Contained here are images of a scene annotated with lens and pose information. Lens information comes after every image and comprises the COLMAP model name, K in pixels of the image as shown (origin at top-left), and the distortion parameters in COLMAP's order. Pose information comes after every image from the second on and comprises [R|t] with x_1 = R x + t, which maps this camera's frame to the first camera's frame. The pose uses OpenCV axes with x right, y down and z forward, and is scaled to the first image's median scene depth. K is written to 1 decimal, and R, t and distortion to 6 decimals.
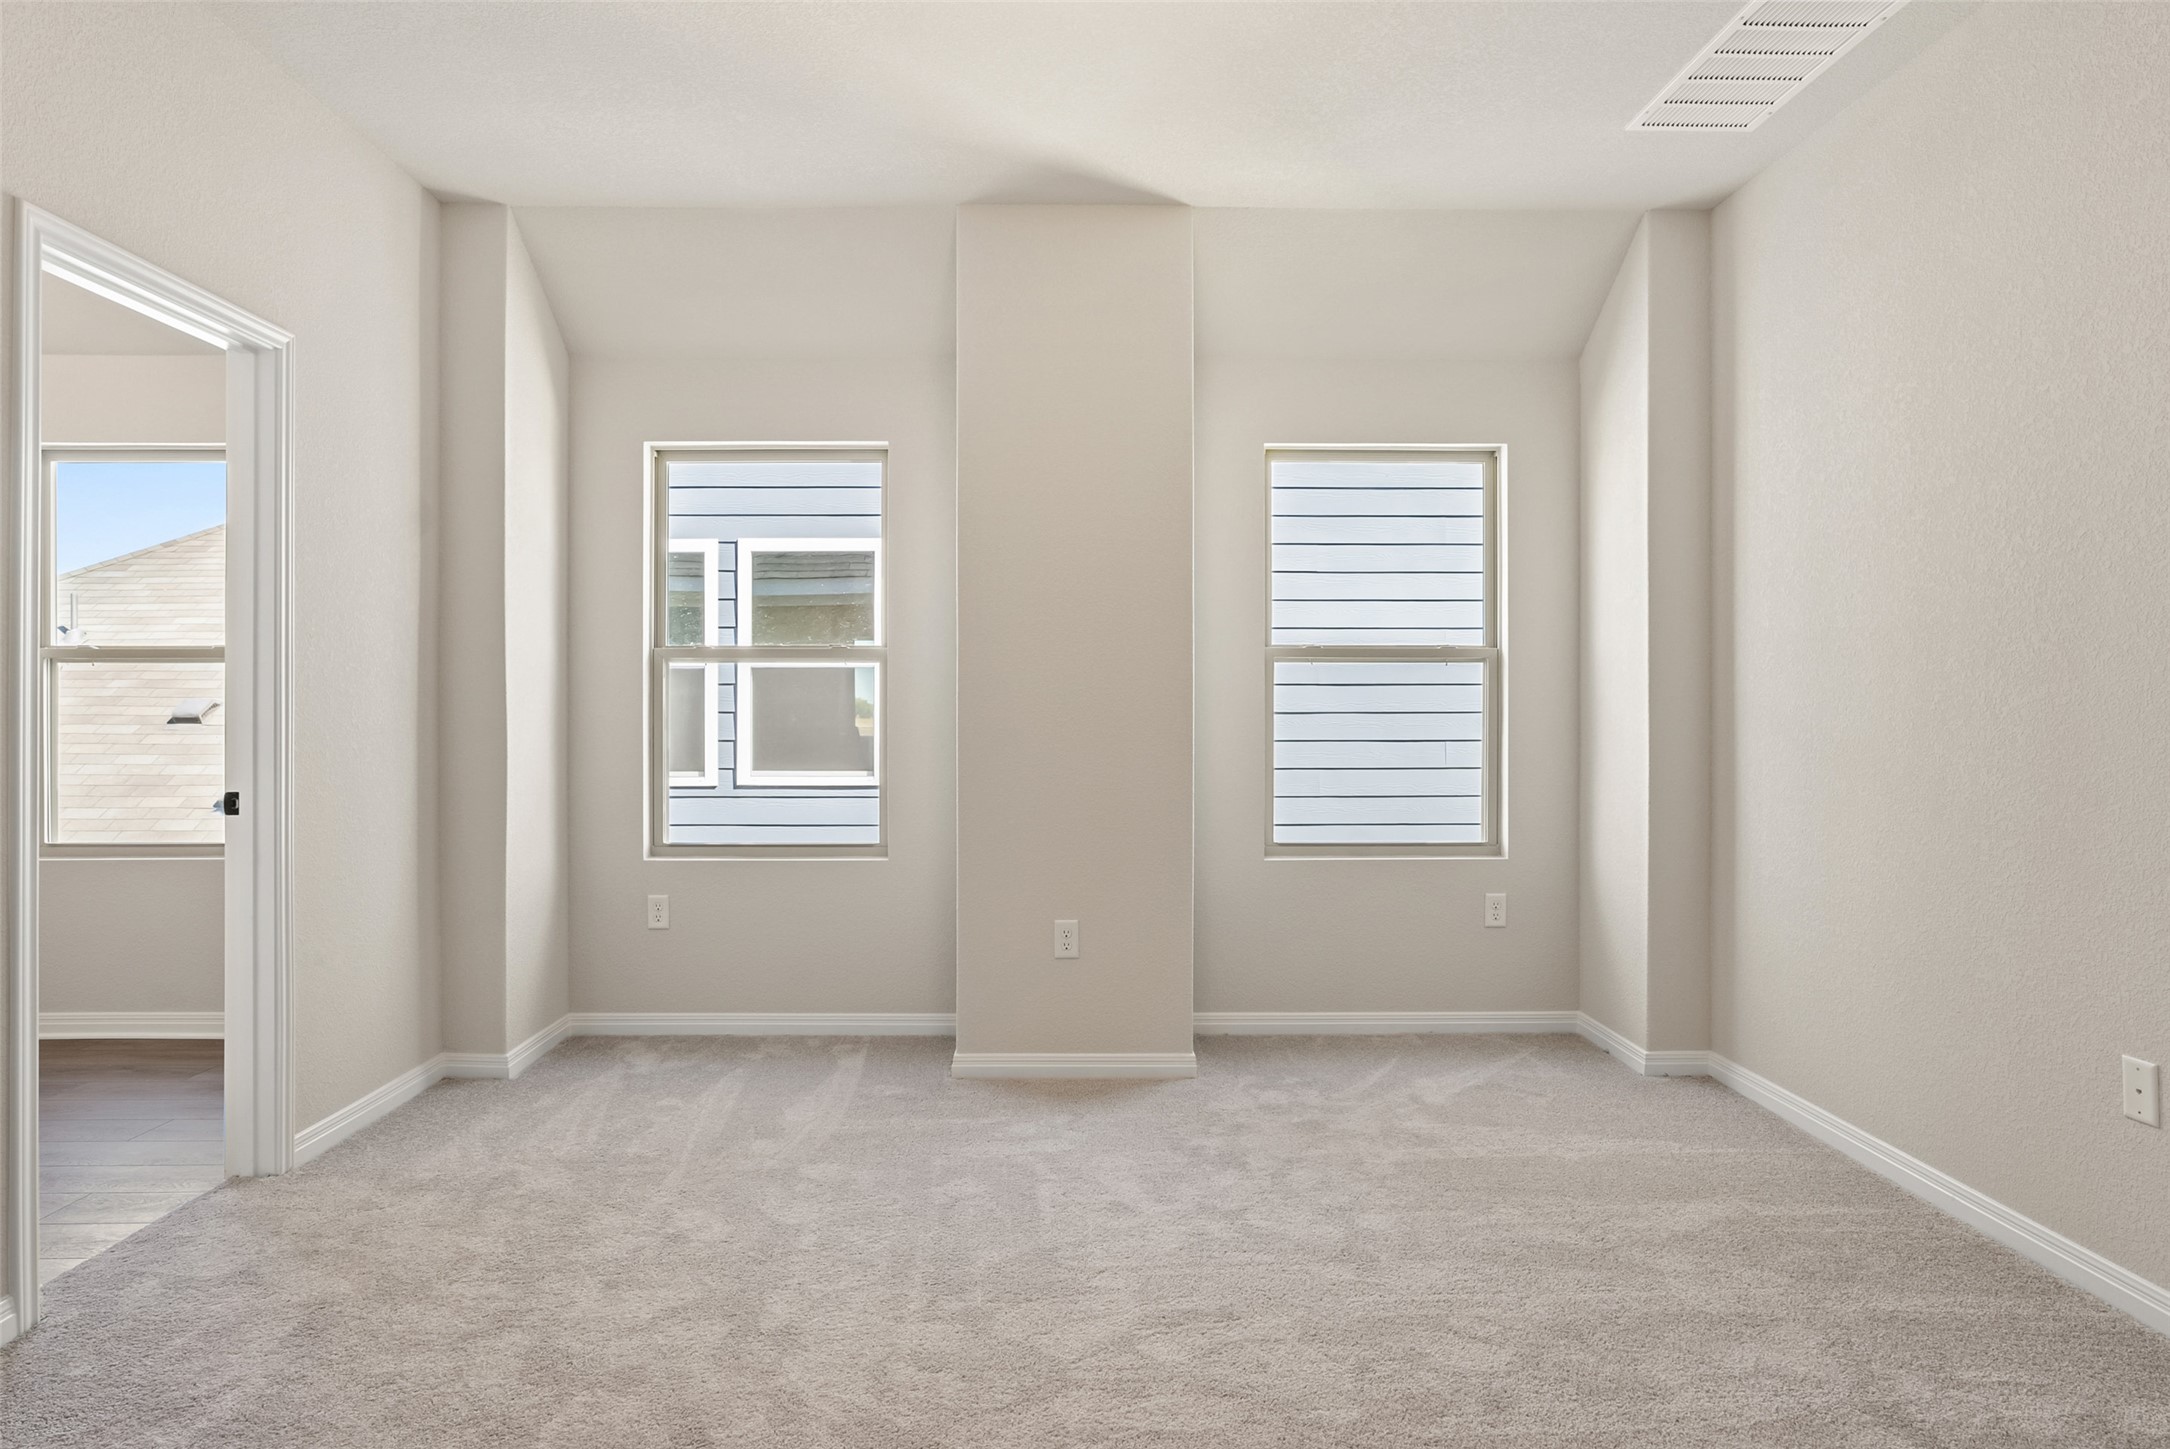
lens RADIAL K [[1241.2, 0, 1087.5], [0, 1241.2, 716.5], [0, 0, 1]] dist [-0.016407, 0.008028]
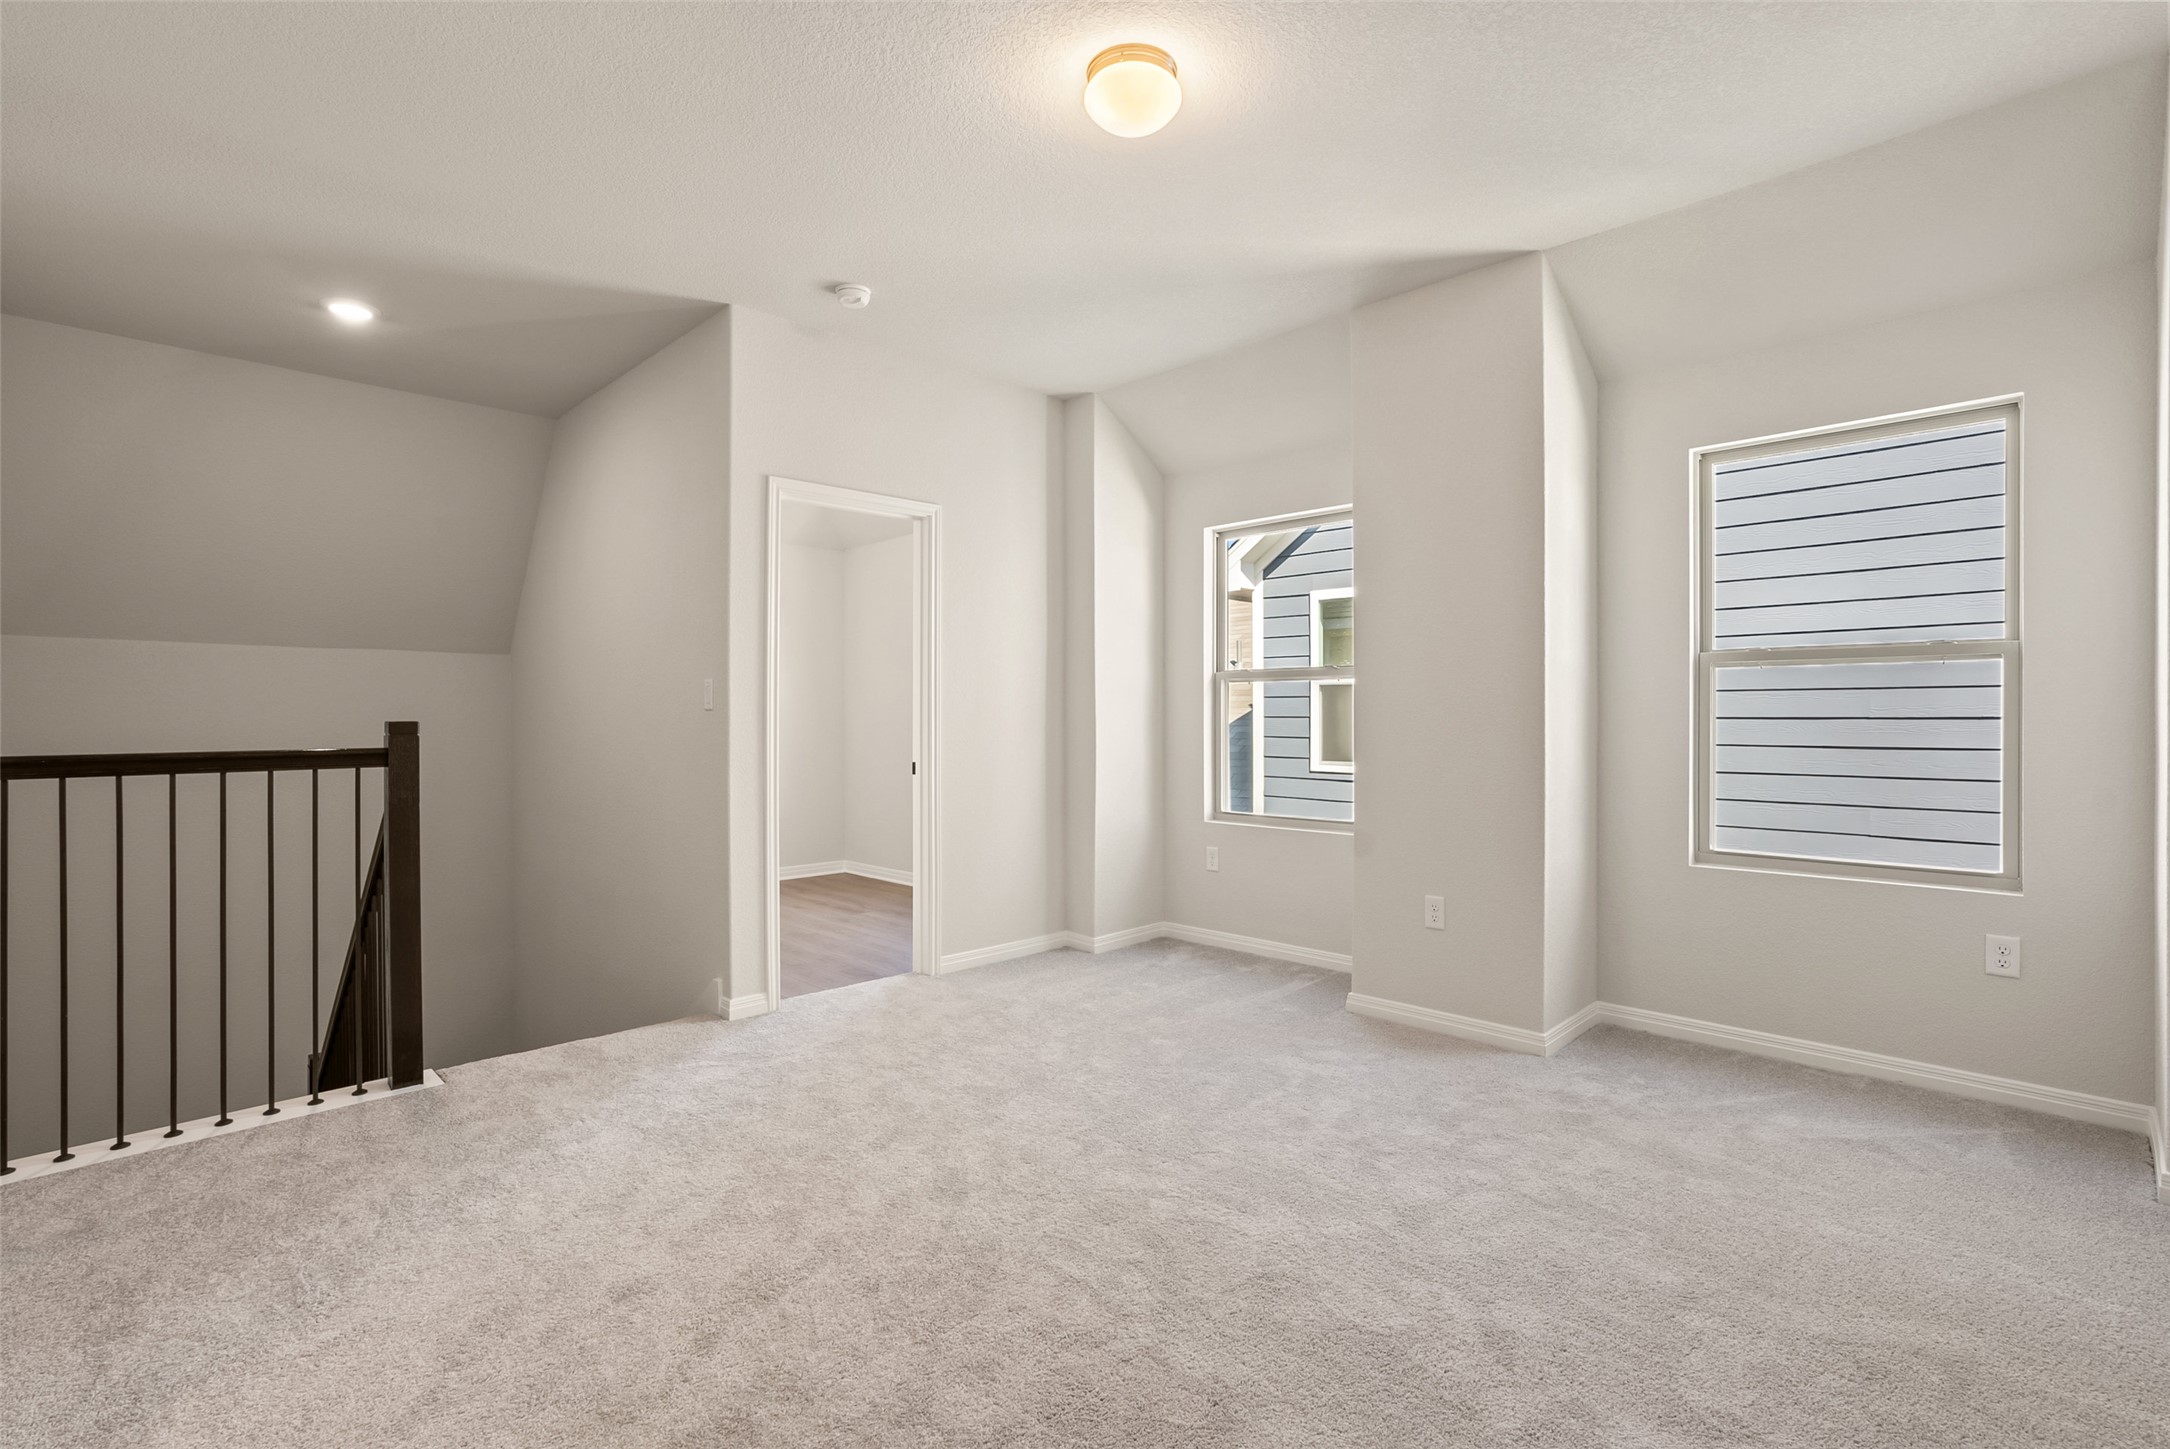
lens RADIAL K [[1000.5, 0, 1086.3], [0, 1000.5, 723.1], [0, 0, 1]] dist [-0.023296, 0.015031]
pose [[0.701873, 0.004105, -0.712290, 0.429473], [0.002499, 0.999963, 0.008226, -0.008711], [0.712298, -0.007554, 0.701837, 0.107999]]
